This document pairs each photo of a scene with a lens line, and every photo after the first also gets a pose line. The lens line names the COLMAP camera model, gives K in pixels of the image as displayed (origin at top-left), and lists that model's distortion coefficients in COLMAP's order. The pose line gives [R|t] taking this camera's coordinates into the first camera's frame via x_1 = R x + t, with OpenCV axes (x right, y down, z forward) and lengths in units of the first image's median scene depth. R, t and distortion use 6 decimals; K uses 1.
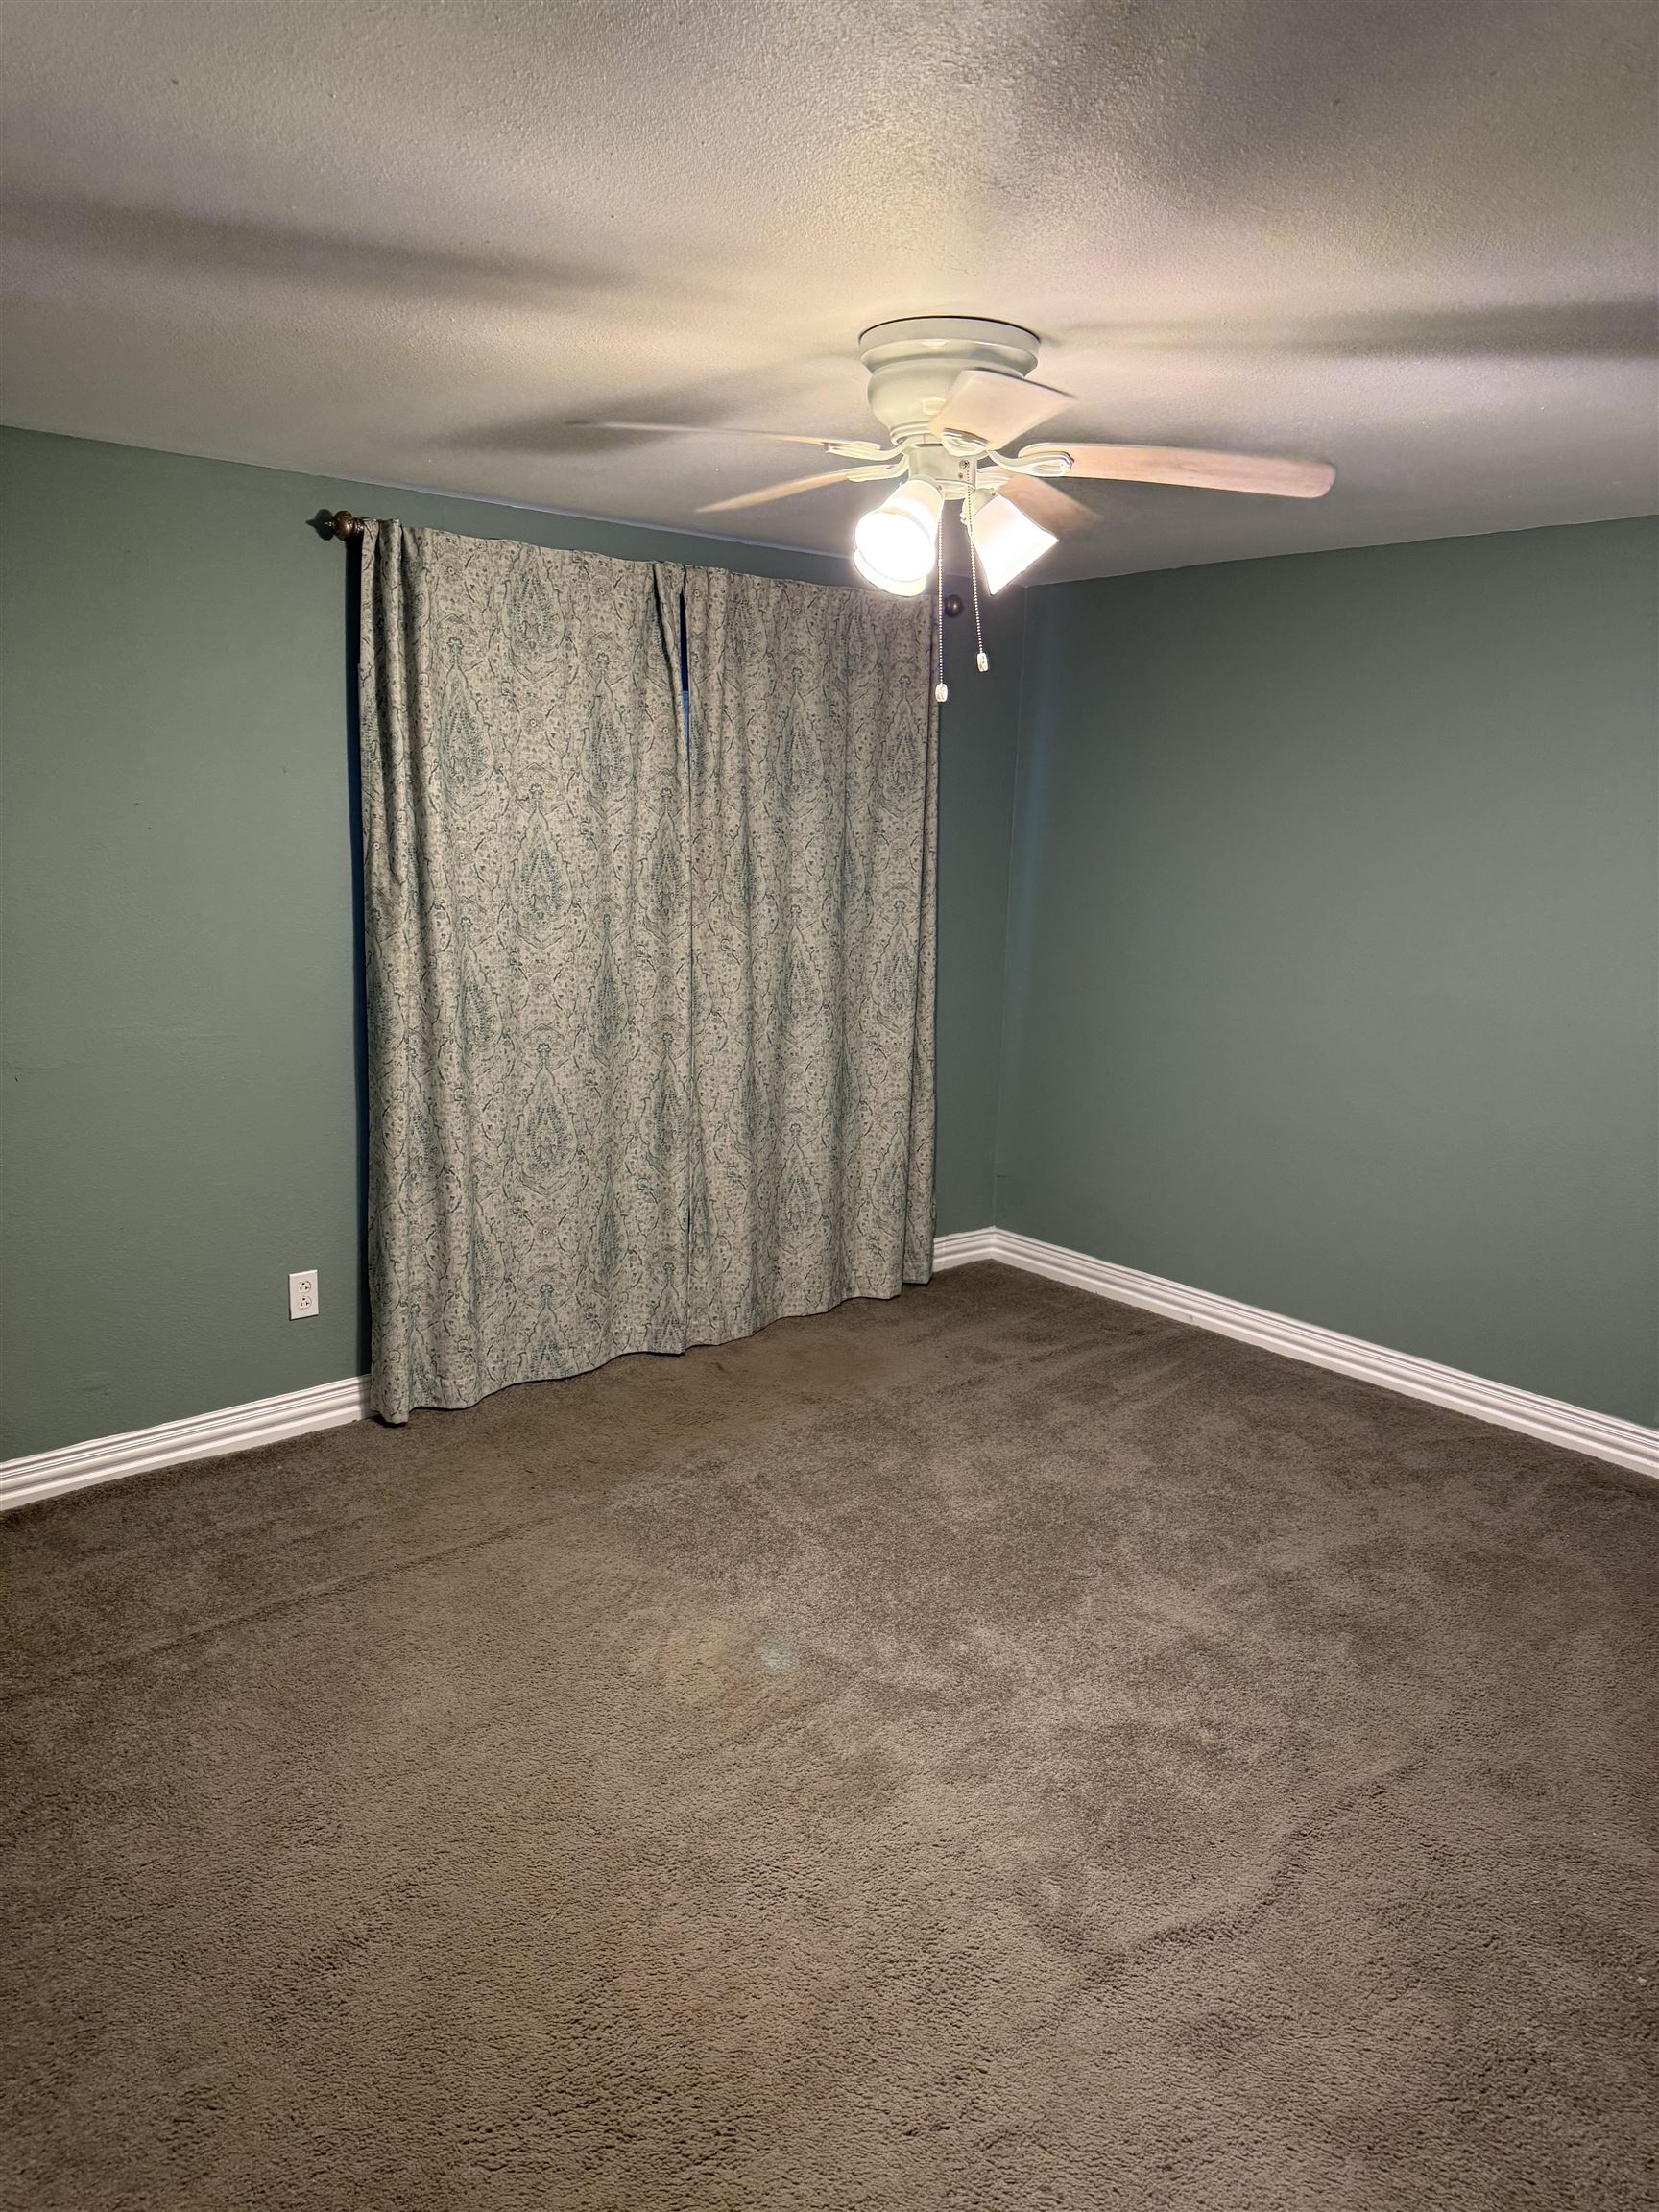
lens RADIAL K [[1561.9, 0, 815.1], [0, 1561.9, 1110.4], [0, 0, 1]] dist [0.066368, -0.039558]
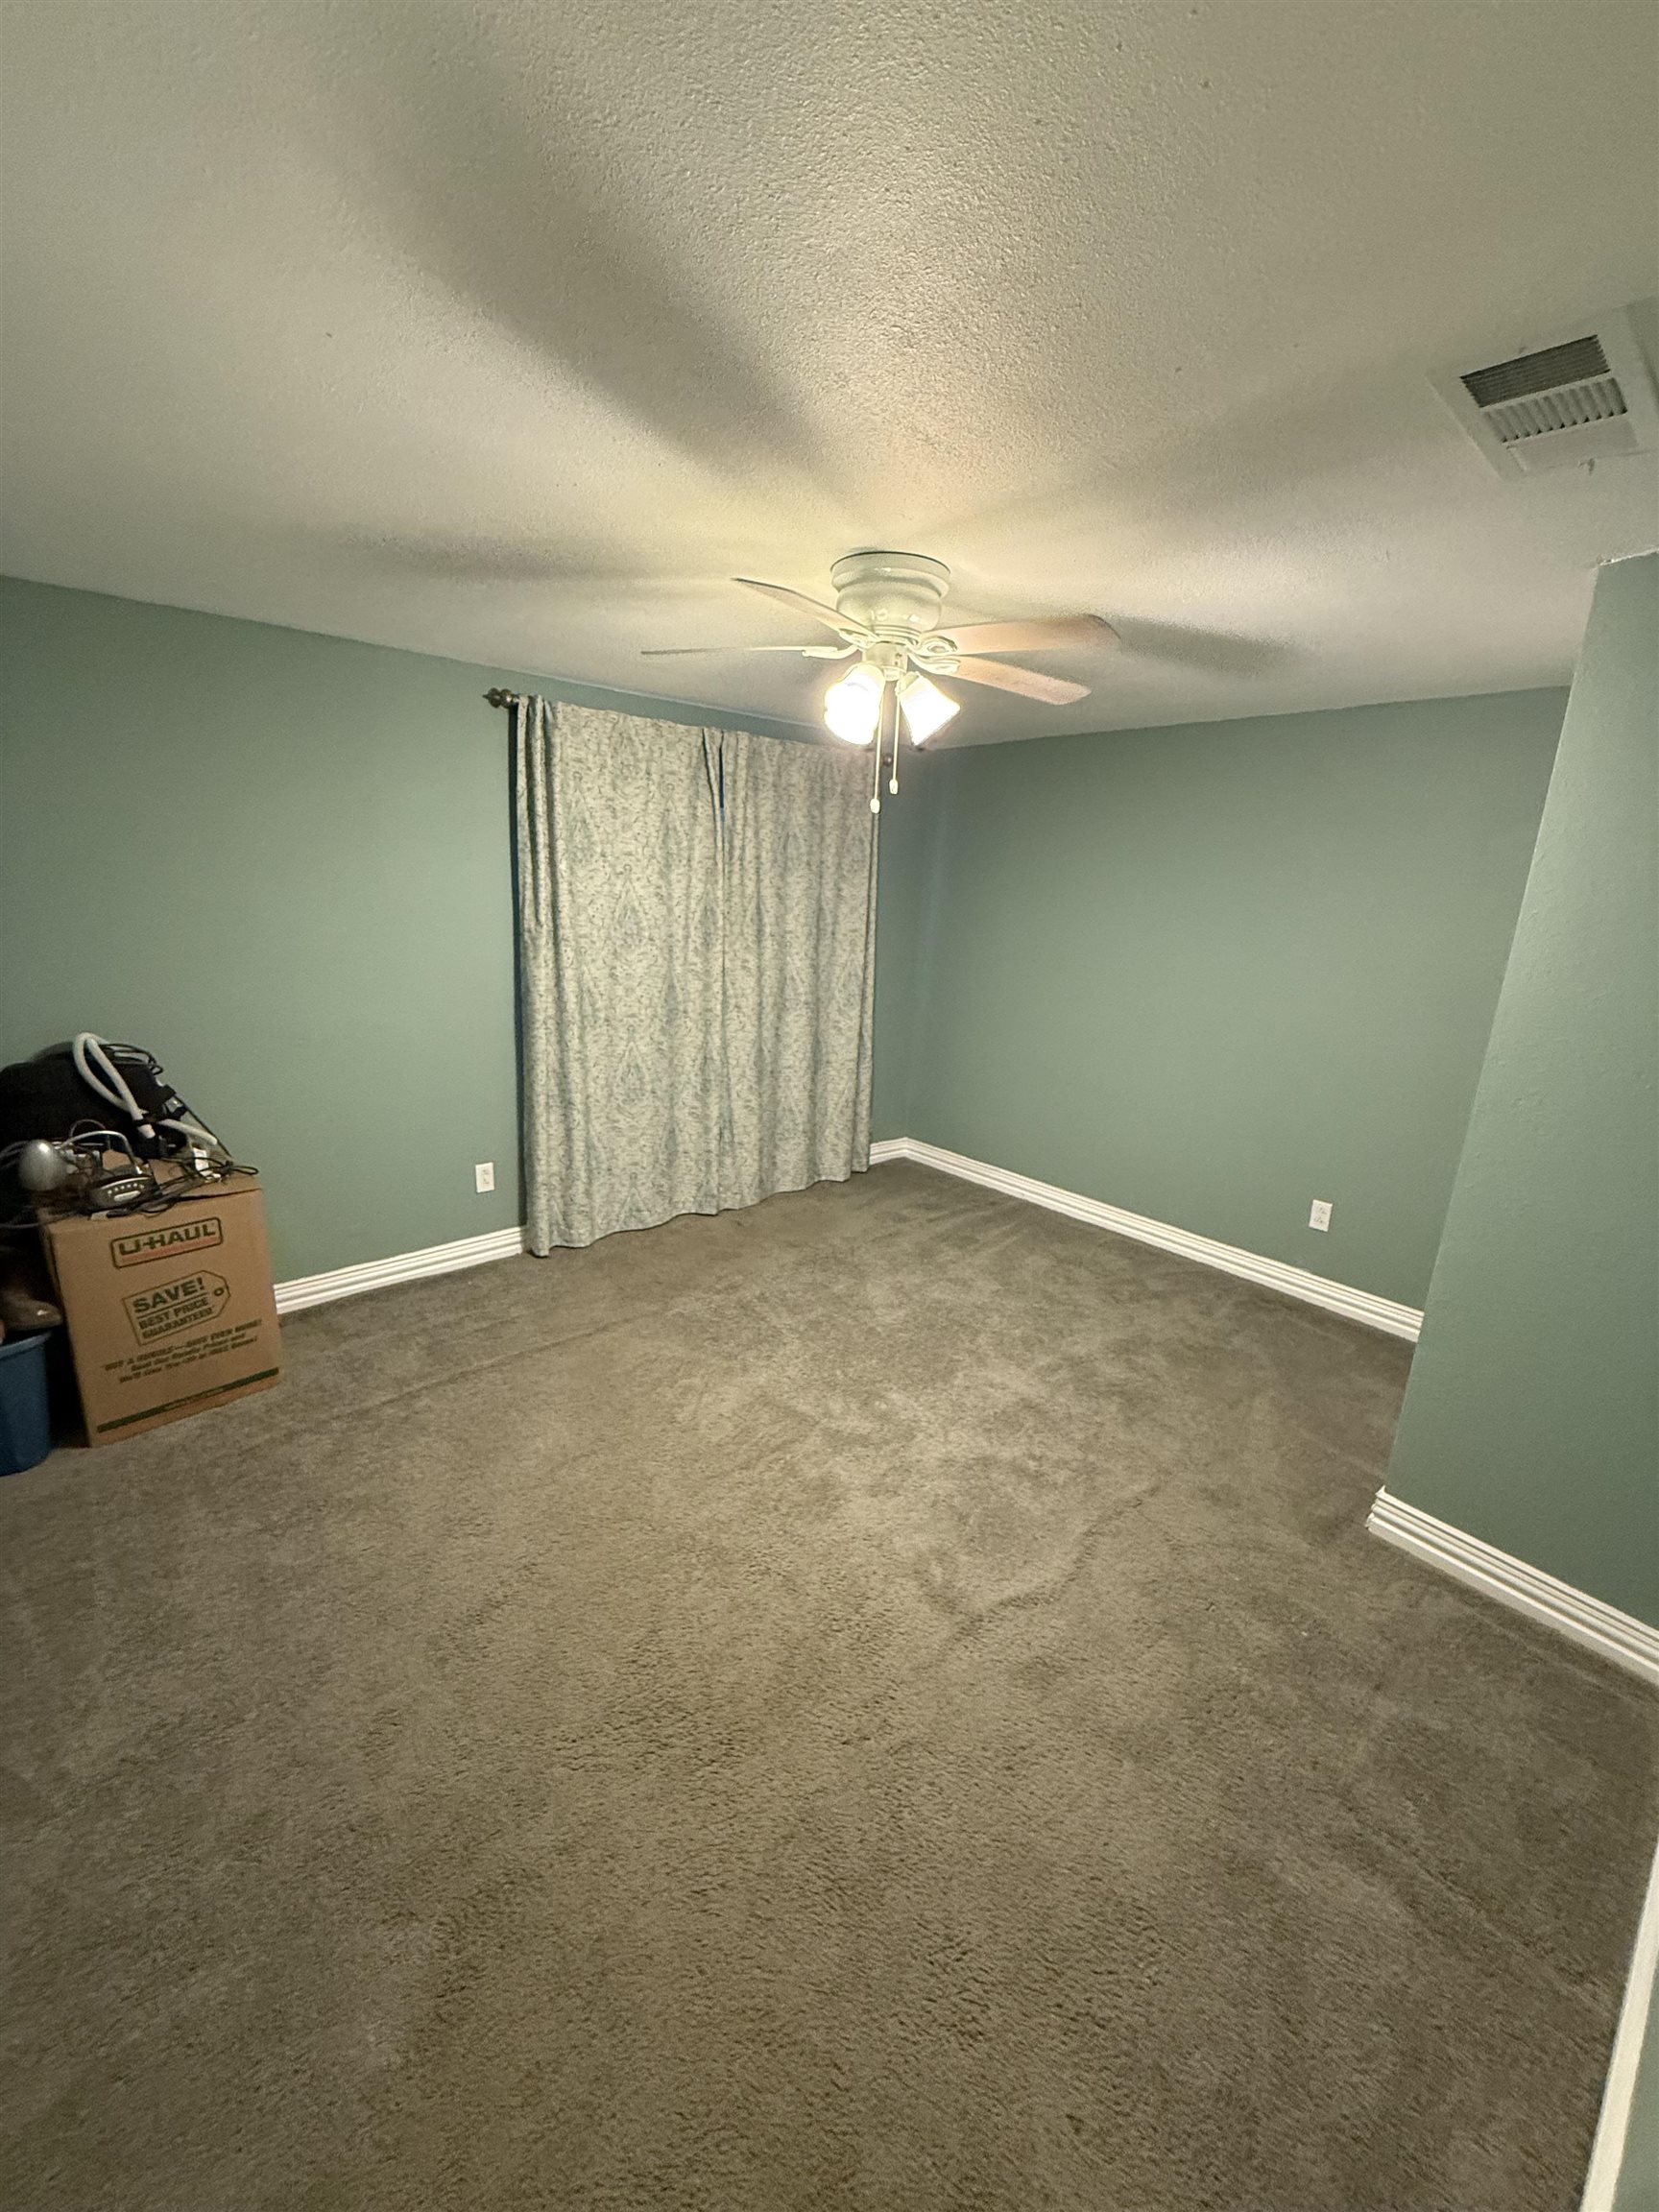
lens RADIAL K [[879.3, 0, 813.2], [0, 879.3, 1097.0], [0, 0, 1]] dist [-0.001699, -0.000059]
pose [[0.999830, 0.013881, 0.012163, 0.005393], [-0.014433, 0.998814, 0.046510, -0.016528], [-0.011503, -0.046678, 0.998844, 0.100521]]
